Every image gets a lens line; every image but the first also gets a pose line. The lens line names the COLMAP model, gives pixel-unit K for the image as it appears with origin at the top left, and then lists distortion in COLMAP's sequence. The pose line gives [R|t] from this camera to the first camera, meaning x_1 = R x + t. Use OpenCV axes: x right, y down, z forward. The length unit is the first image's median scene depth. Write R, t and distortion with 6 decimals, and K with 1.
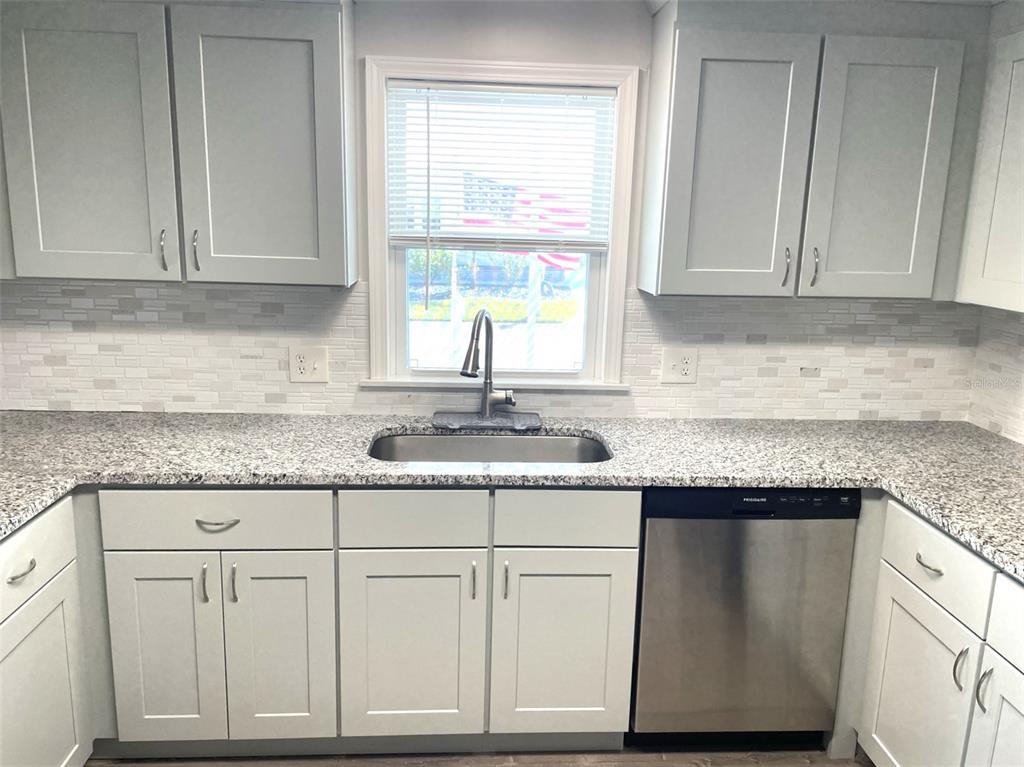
lens RADIAL K [[813.9, 0, 516.6], [0, 813.9, 393.1], [0, 0, 1]] dist [0.086619, -0.105757]
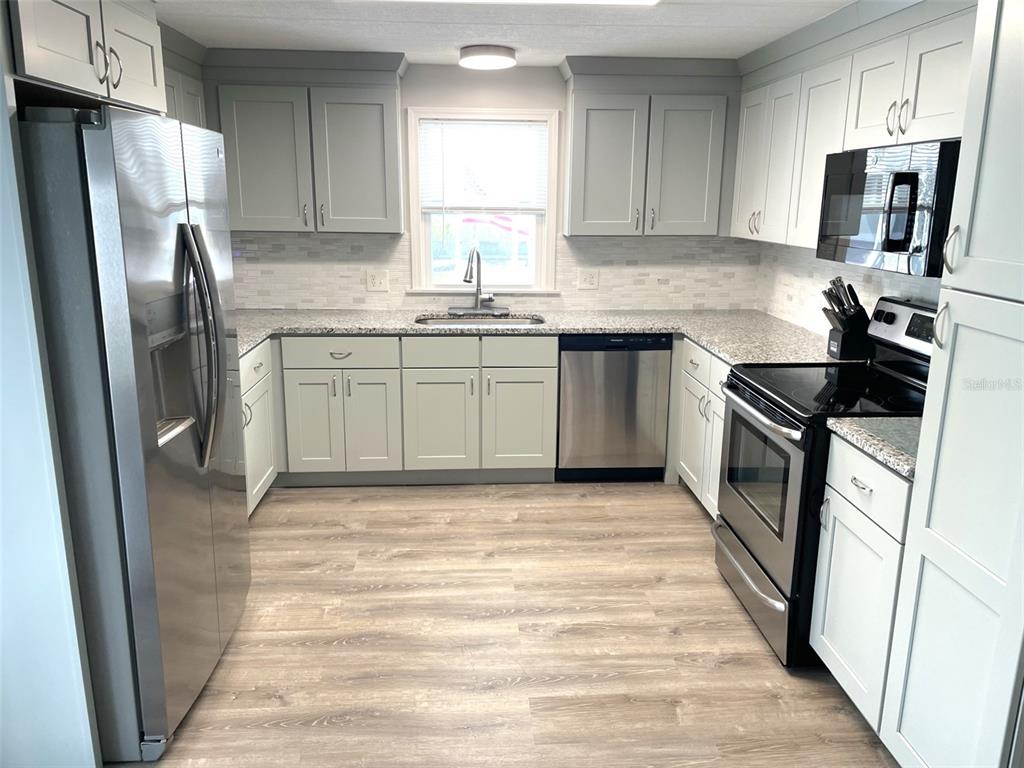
lens RADIAL K [[772.9, 0, 515.8], [0, 772.9, 383.6], [0, 0, 1]] dist [0.090937, -0.107942]
pose [[0.999849, -0.016840, -0.004252, 0.053797], [0.016930, 0.999614, 0.022038, 0.171277], [0.003879, -0.022107, 0.999748, -0.752300]]
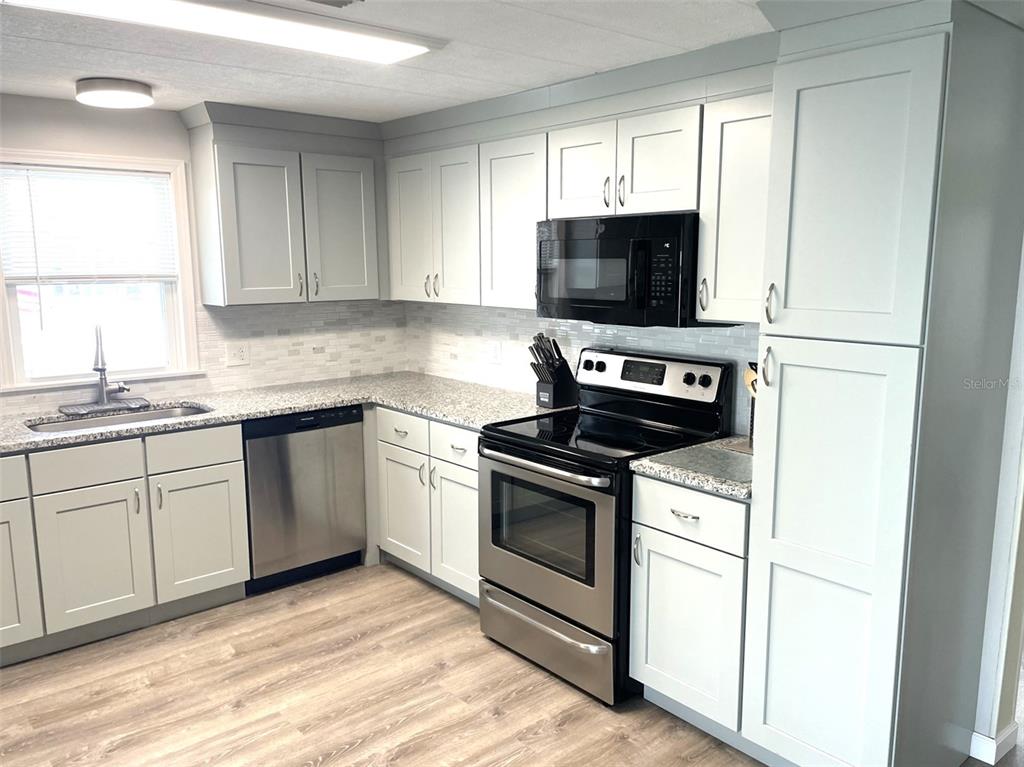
lens RADIAL K [[813.9, 0, 509.5], [0, 813.9, 393.3], [0, 0, 1]] dist [0.086619, -0.105757]
pose [[0.801456, -0.130579, 0.583624, -0.332162], [0.153806, 0.988052, 0.009853, 0.114294], [-0.577938, 0.081868, 0.811964, -0.585061]]
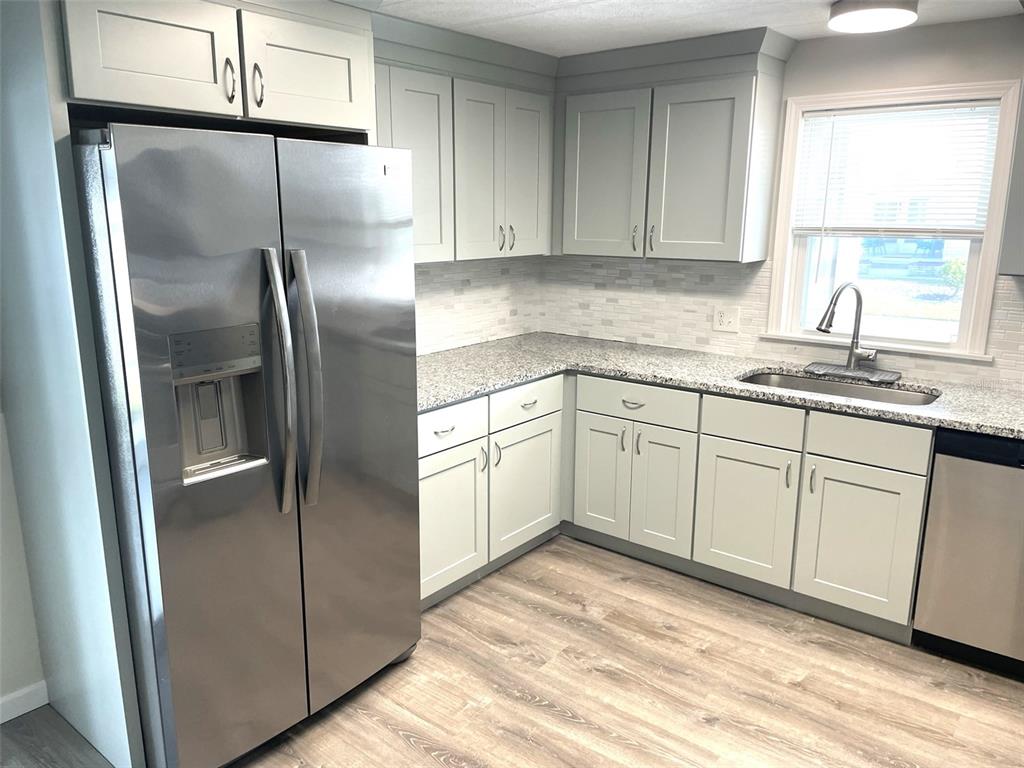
lens RADIAL K [[772.9, 0, 502.6], [0, 772.9, 390.2], [0, 0, 1]] dist [0.090937, -0.107942]
pose [[0.737573, 0.130346, -0.662567, 0.412908], [-0.128186, 0.990379, 0.052138, 0.074116], [0.662989, 0.046476, 0.747185, -0.294424]]
